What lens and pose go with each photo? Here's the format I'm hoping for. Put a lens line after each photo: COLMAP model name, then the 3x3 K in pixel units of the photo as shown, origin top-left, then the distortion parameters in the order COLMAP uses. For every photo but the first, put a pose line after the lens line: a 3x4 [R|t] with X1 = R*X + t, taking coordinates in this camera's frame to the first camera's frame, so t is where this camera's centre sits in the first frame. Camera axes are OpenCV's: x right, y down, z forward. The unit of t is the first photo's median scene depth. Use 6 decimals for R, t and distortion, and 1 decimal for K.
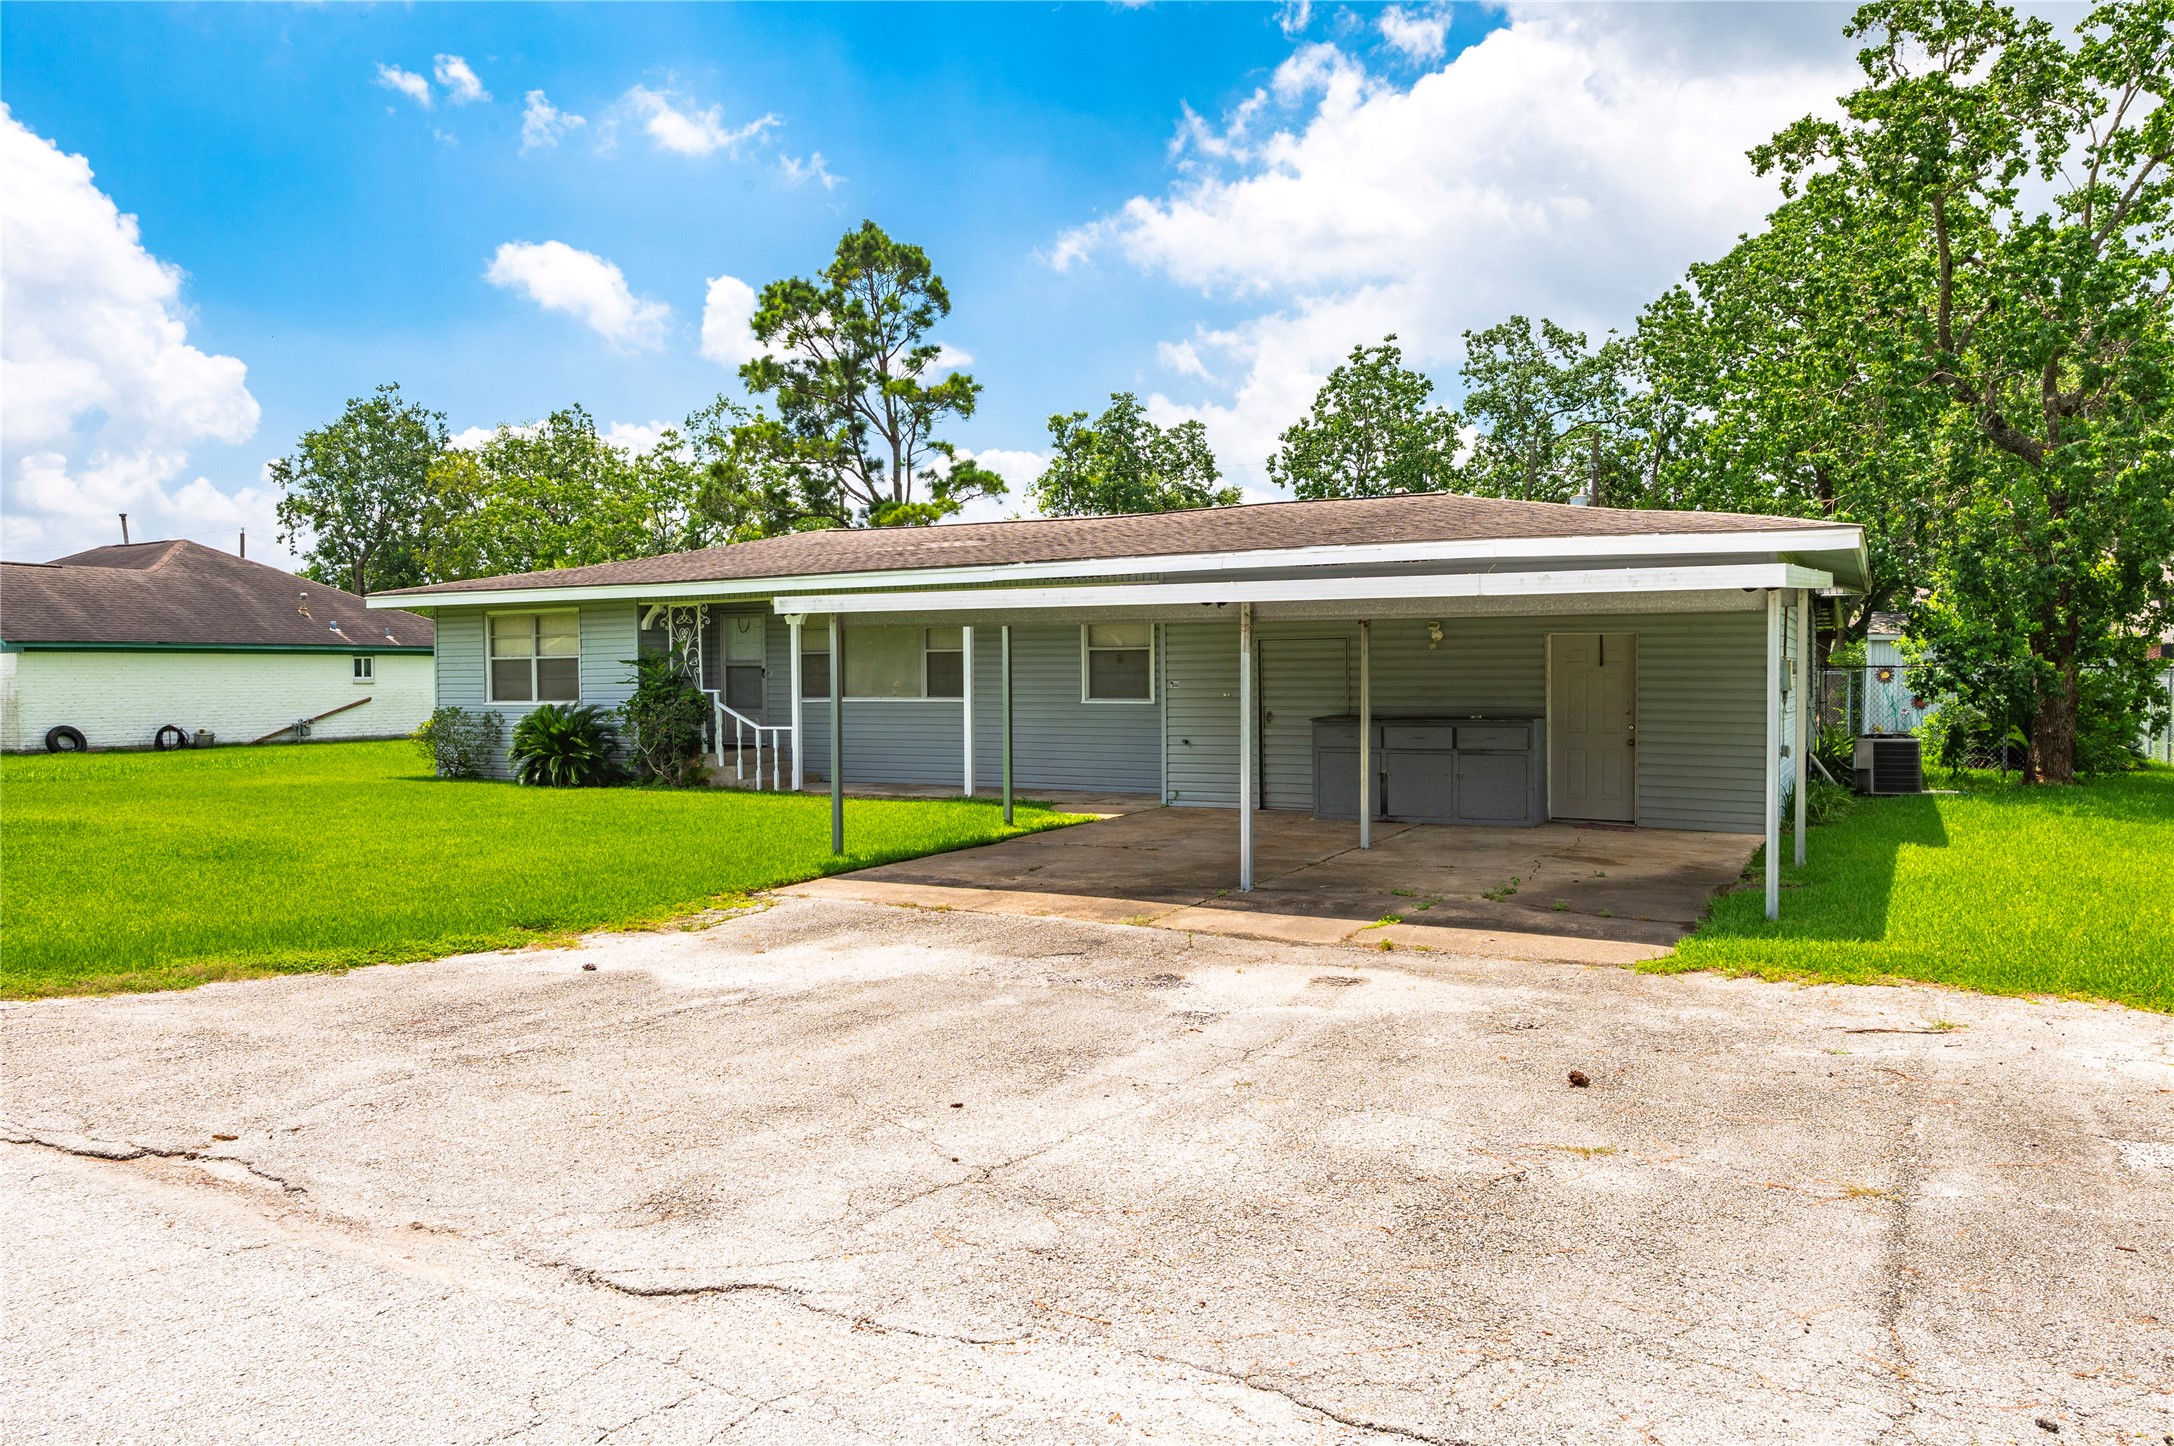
lens RADIAL K [[1368.9, 0, 1103.8], [0, 1368.9, 727.6], [0, 0, 1]] dist [-0.021102, 0.005294]
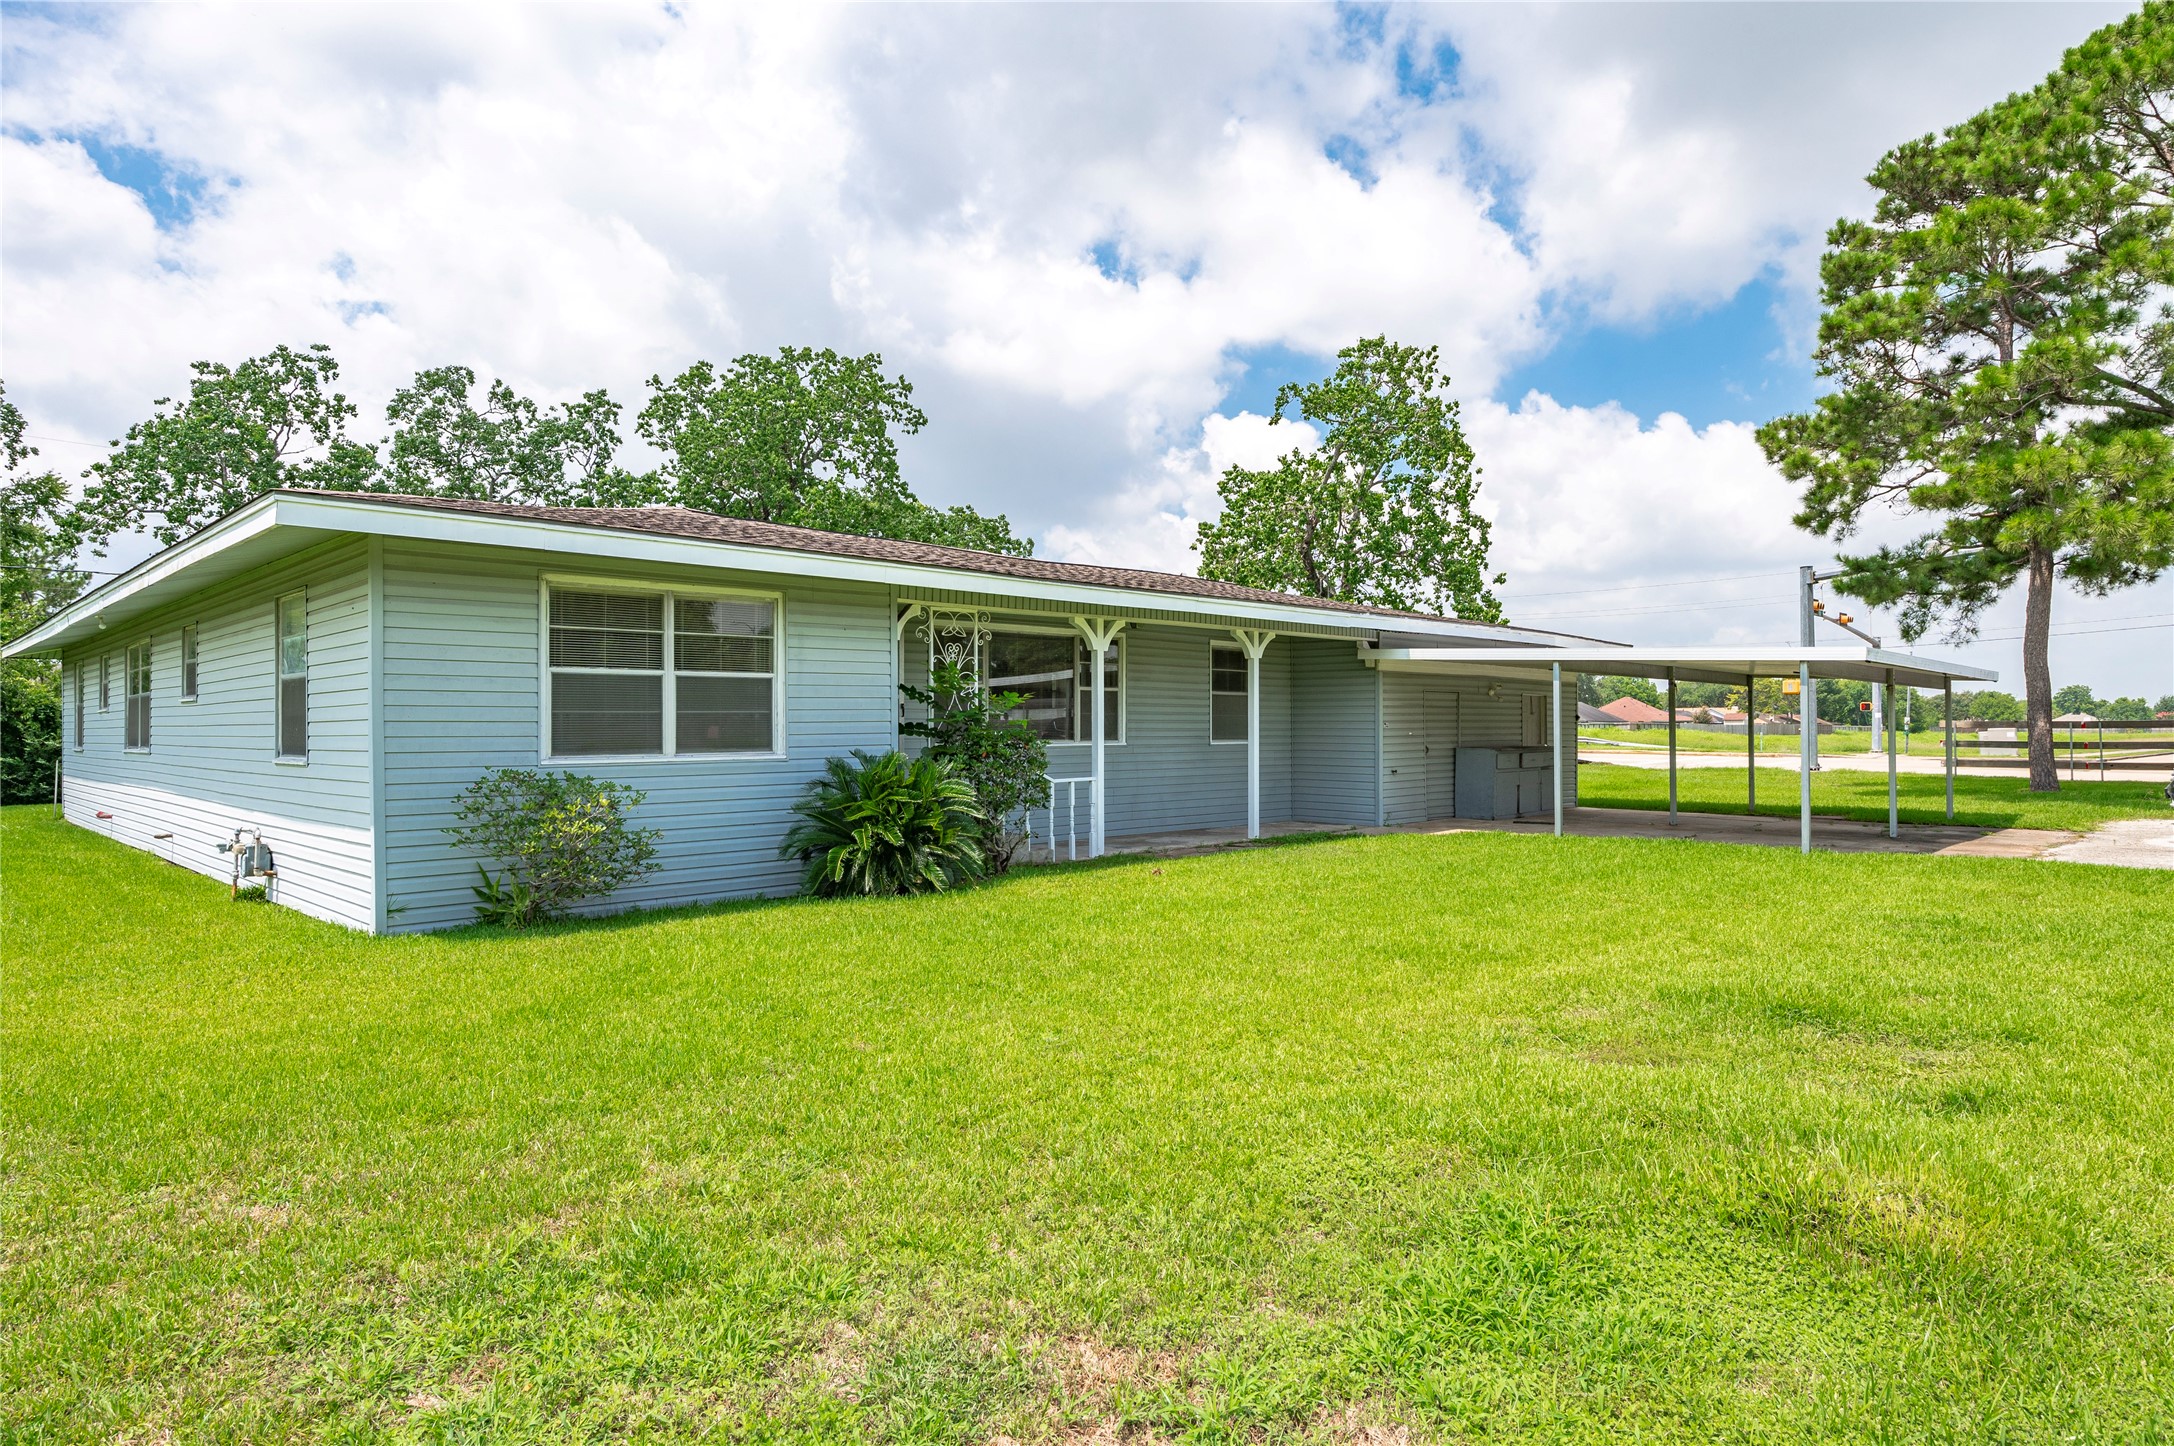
lens RADIAL K [[1248.6, 0, 1084.9], [0, 1248.6, 728.4], [0, 0, 1]] dist [0.002139, -0.000826]
pose [[0.283694, 0.010583, 0.958856, -0.899462], [0.046220, 0.998626, -0.024697, -0.010972], [-0.957800, 0.051325, 0.282815, 0.763273]]
